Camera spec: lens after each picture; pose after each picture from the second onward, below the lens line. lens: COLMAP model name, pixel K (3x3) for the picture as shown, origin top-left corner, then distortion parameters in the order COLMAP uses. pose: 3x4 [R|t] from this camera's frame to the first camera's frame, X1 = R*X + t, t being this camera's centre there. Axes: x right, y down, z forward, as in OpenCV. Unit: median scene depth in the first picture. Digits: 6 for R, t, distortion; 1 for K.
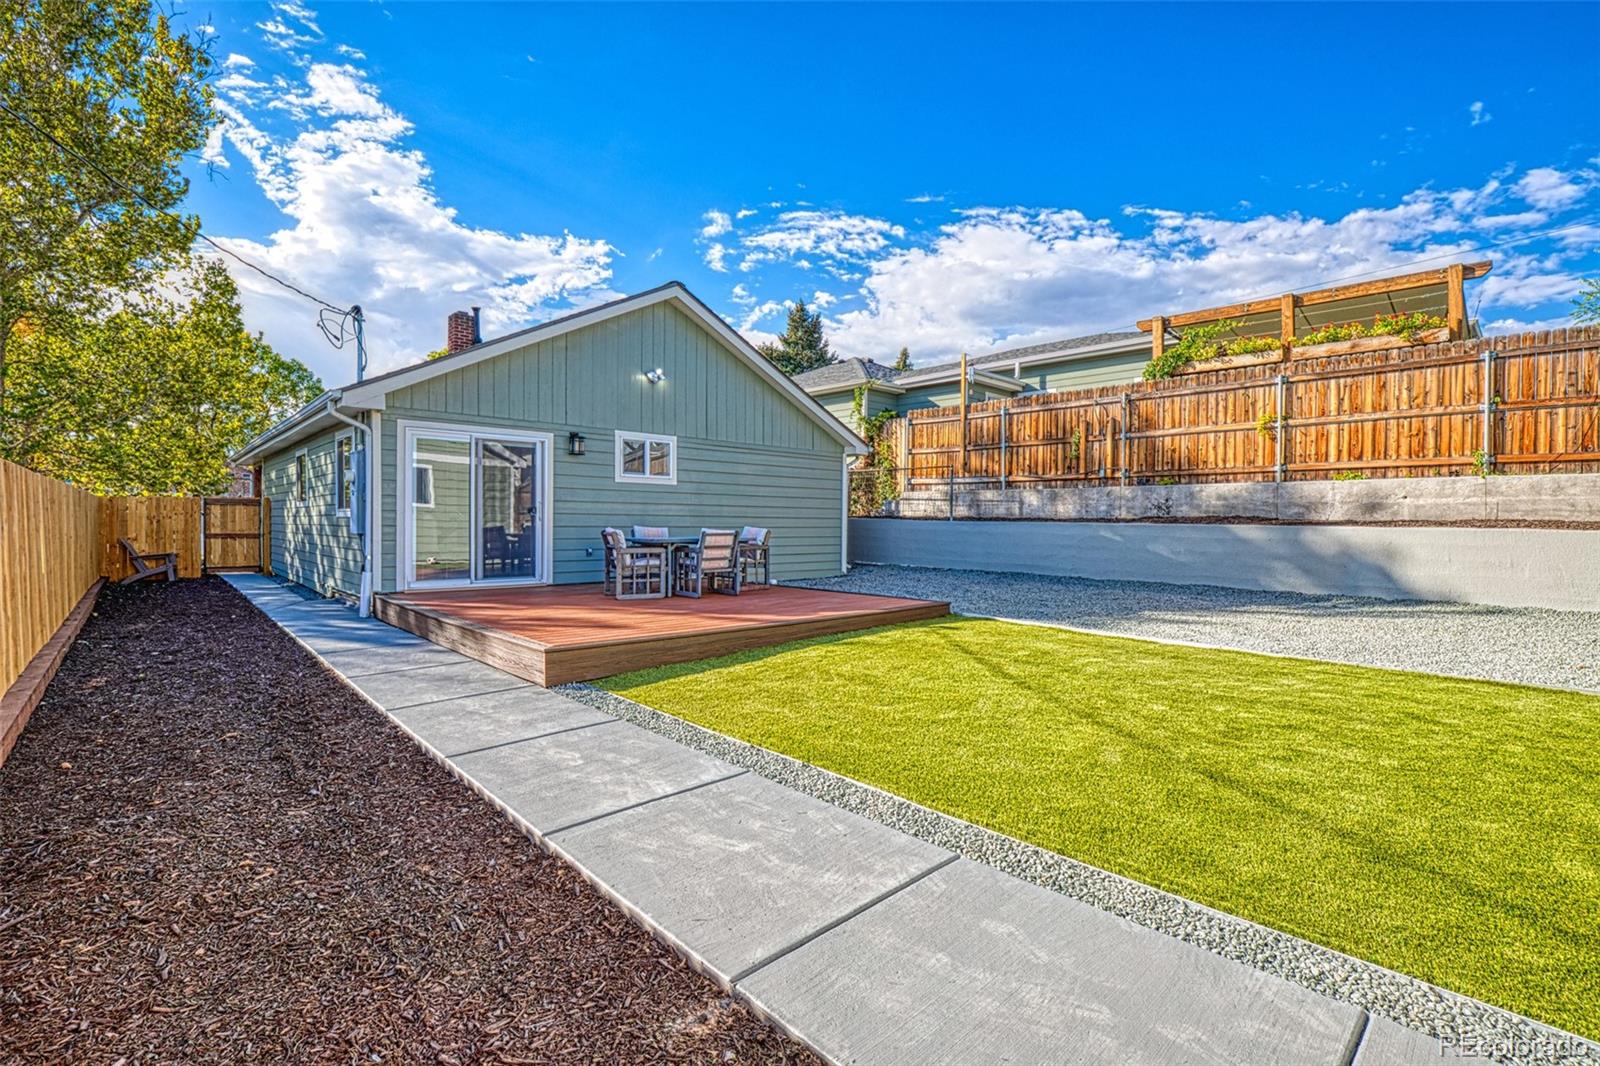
lens RADIAL K [[748.5, 0, 802.3], [0, 748.5, 528.9], [0, 0, 1]] dist [-0.027822, 0.004213]
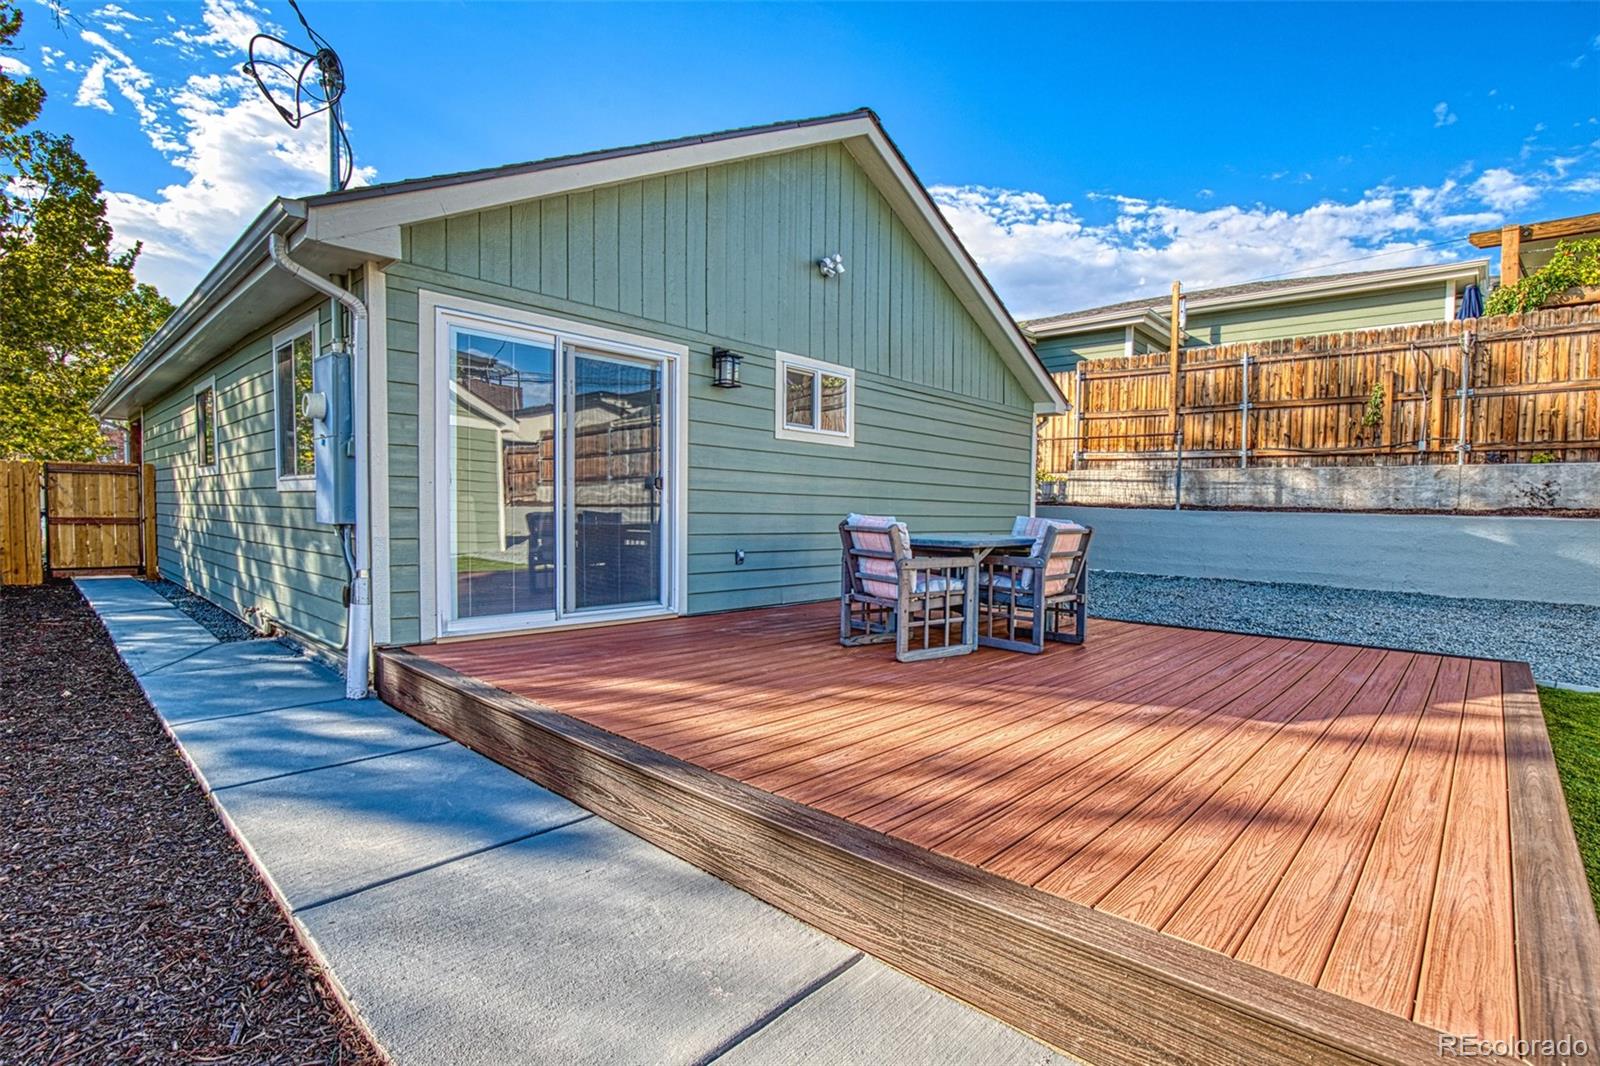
lens RADIAL K [[748.5, 0, 806.3], [0, 748.5, 543.0], [0, 0, 1]] dist [-0.027822, 0.004213]
pose [[0.995601, 0.007029, 0.093431, -0.263003], [-0.010463, 0.999286, 0.036309, -0.001290], [-0.093109, -0.037127, 0.994964, 0.379383]]
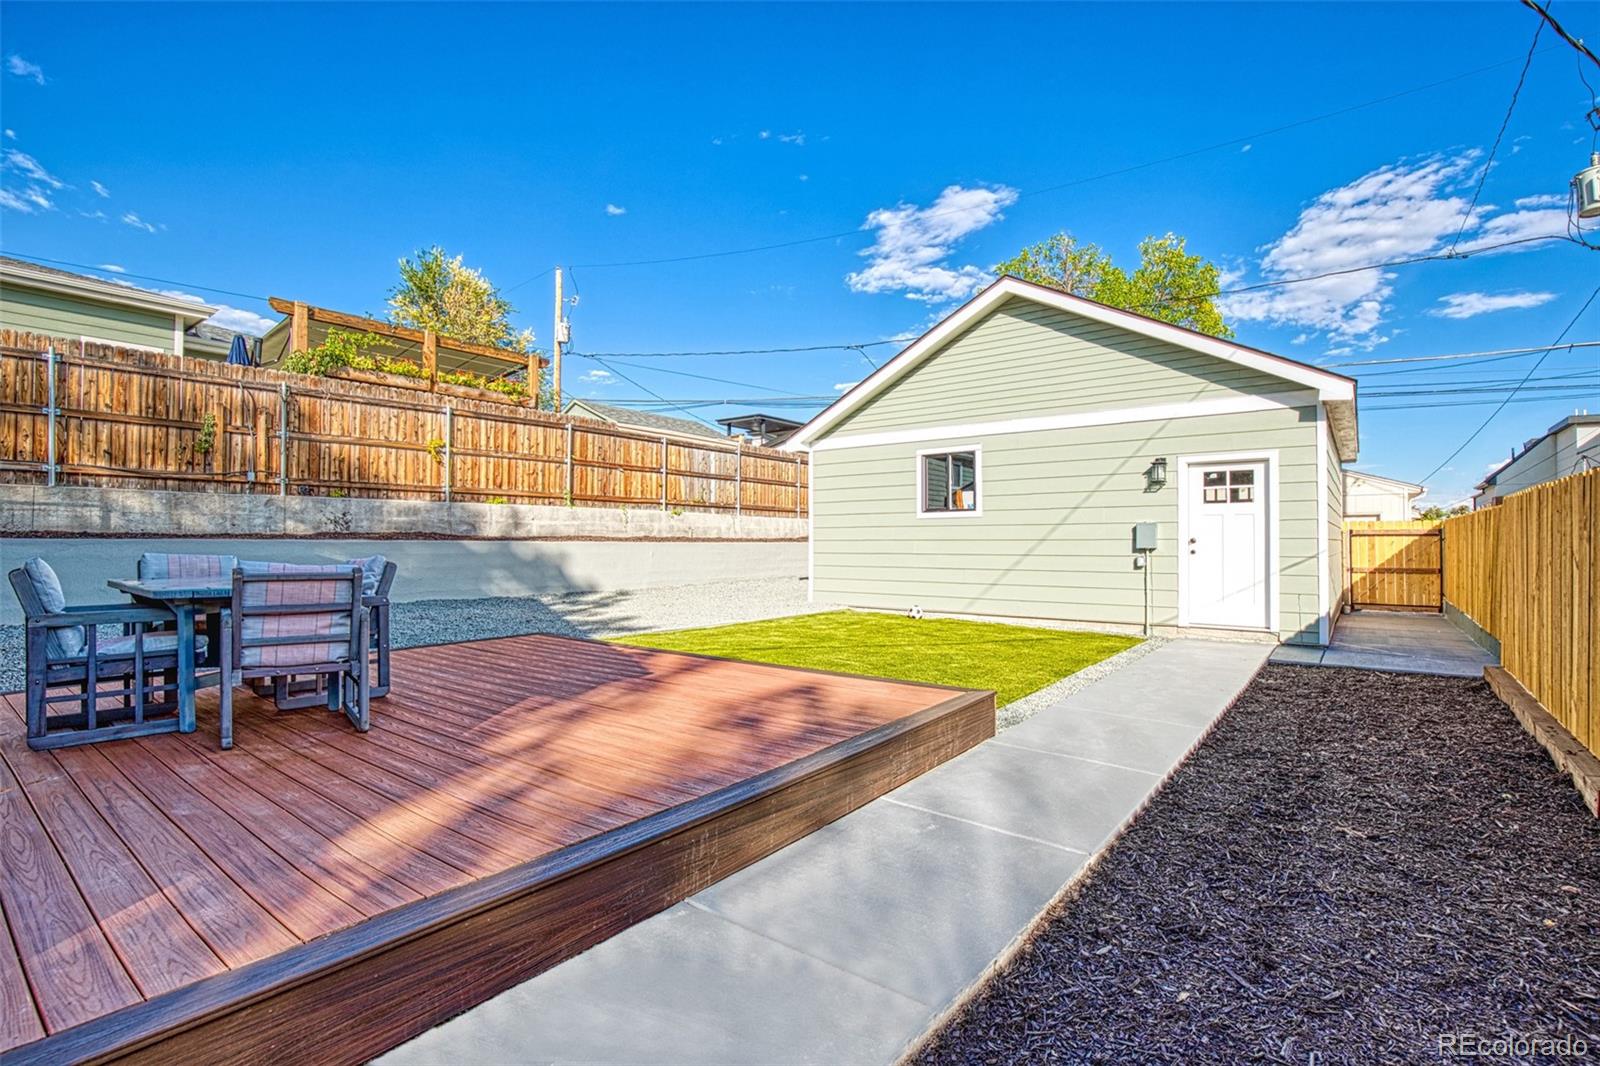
lens RADIAL K [[748.5, 0, 803.8], [0, 748.5, 526.5], [0, 0, 1]] dist [-0.027822, 0.004213]
pose [[-0.186061, 0.015675, 0.982413, -0.496844], [0.015045, 0.999801, -0.013103, -0.003222], [-0.982423, 0.012342, -0.186260, 0.614319]]
